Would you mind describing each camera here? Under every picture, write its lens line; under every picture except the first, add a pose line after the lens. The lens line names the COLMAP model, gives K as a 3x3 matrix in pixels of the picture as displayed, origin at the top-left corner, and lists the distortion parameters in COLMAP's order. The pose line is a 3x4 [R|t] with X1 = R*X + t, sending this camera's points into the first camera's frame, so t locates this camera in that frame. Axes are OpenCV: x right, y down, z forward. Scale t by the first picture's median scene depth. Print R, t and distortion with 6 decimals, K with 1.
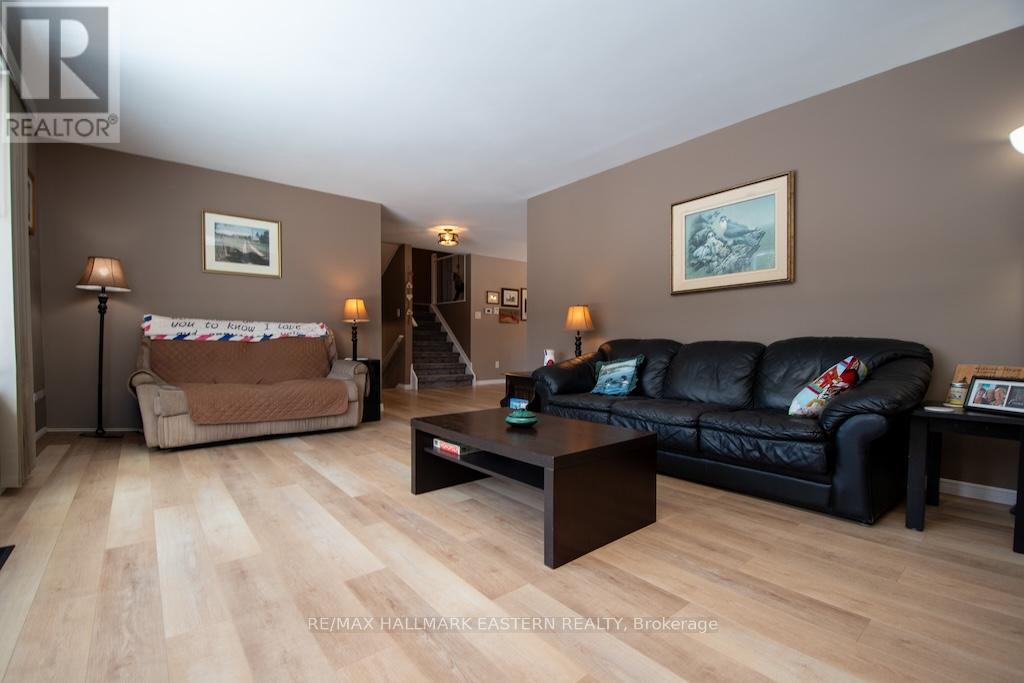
lens RADIAL K [[448.1, 0, 507.2], [0, 448.1, 359.2], [0, 0, 1]] dist [0.019700, -0.028204]
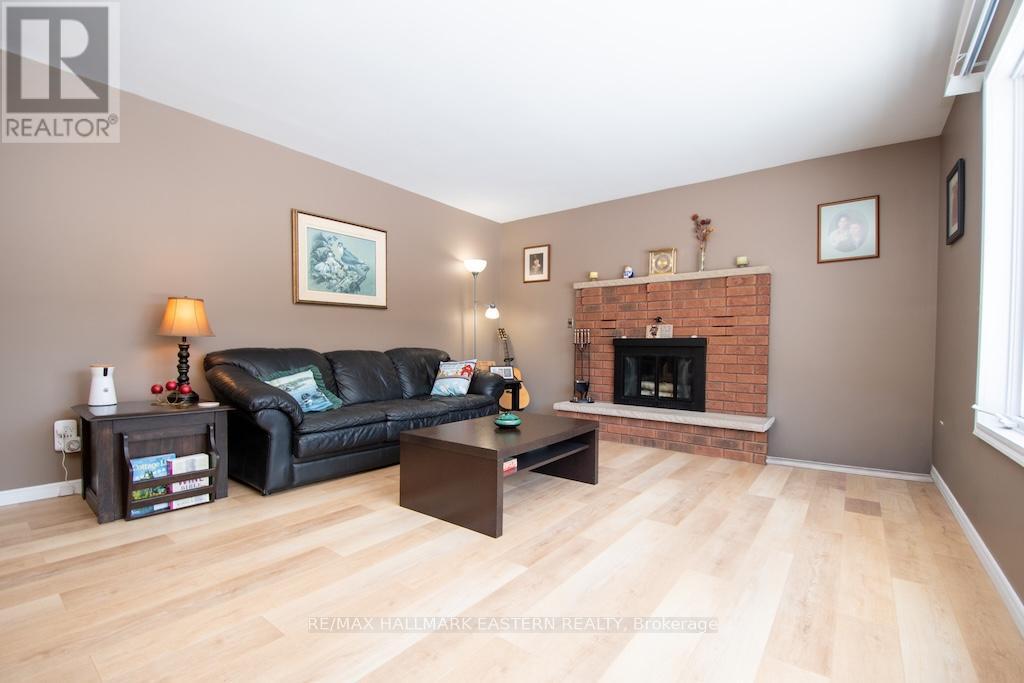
lens RADIAL K [[448.1, 0, 507.2], [0, 448.1, 359.2], [0, 0, 1]] dist [0.019700, -0.028204]
pose [[-0.222317, -0.034817, 0.974353, -0.731386], [0.025937, 0.998797, 0.041608, -0.052786], [-0.974629, 0.034522, -0.221146, 0.819845]]
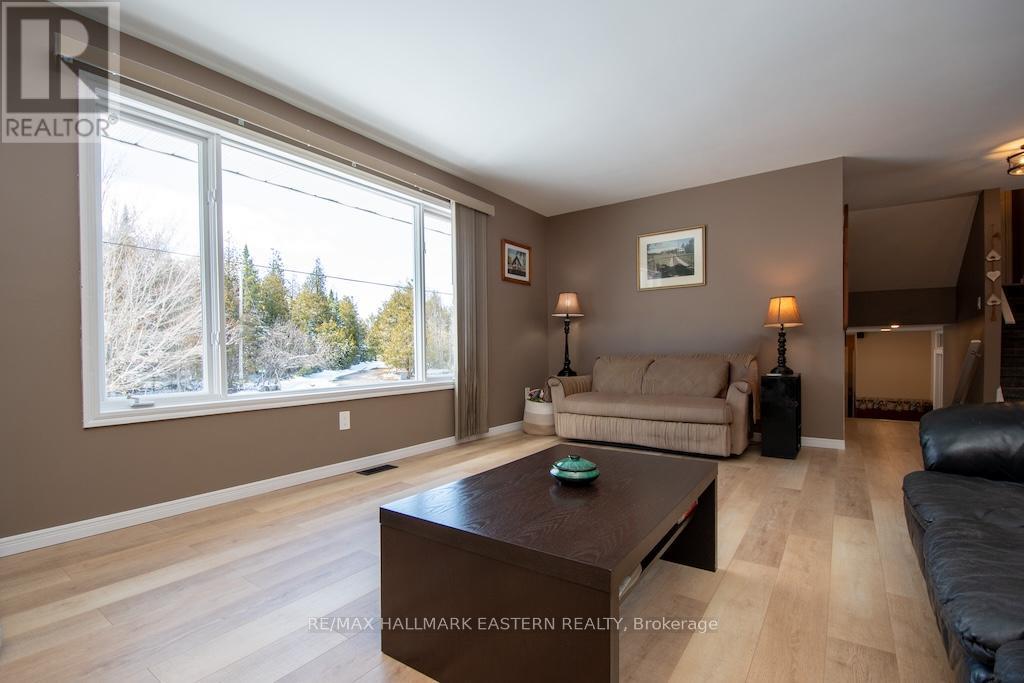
lens RADIAL K [[462.8, 0, 509.4], [0, 462.8, 364.8], [0, 0, 1]] dist [-0.016488, -0.000394]
pose [[0.260584, 0.019808, -0.965248, 0.430981], [-0.027086, 0.999546, 0.013199, -0.020820], [0.965071, 0.022705, 0.261002, 0.472702]]
